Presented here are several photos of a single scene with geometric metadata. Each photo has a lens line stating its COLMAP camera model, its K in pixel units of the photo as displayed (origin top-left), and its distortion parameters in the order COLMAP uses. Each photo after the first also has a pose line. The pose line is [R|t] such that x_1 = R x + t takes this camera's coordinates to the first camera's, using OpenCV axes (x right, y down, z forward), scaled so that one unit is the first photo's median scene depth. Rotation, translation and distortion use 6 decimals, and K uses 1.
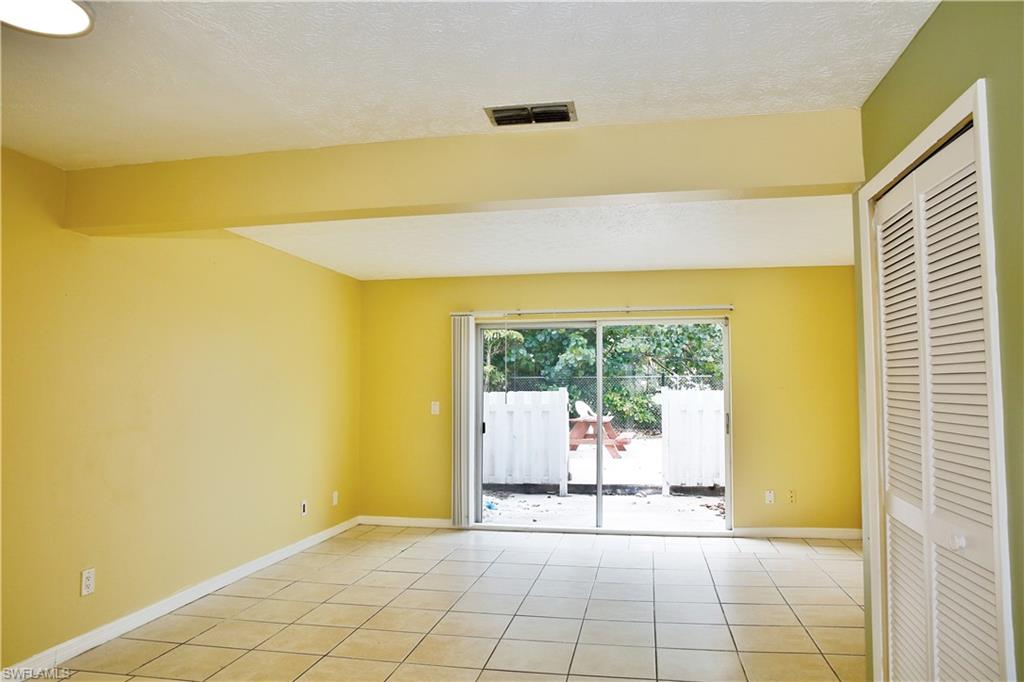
lens RADIAL K [[697.6, 0, 497.6], [0, 697.6, 337.6], [0, 0, 1]] dist [-0.097326, 0.081155]
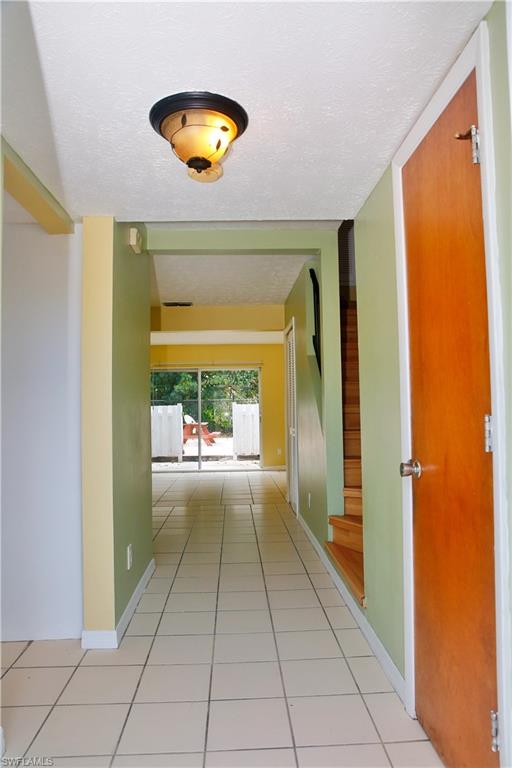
lens RADIAL K [[523.2, 0, 256.0], [0, 523.2, 384.0], [0, 0, 1]] dist [-0.097326, 0.081155]
pose [[0.967820, -0.001384, 0.251641, -0.041277], [-0.003608, 0.999806, 0.019374, -0.005202], [-0.251619, -0.019658, 0.967627, -0.271255]]
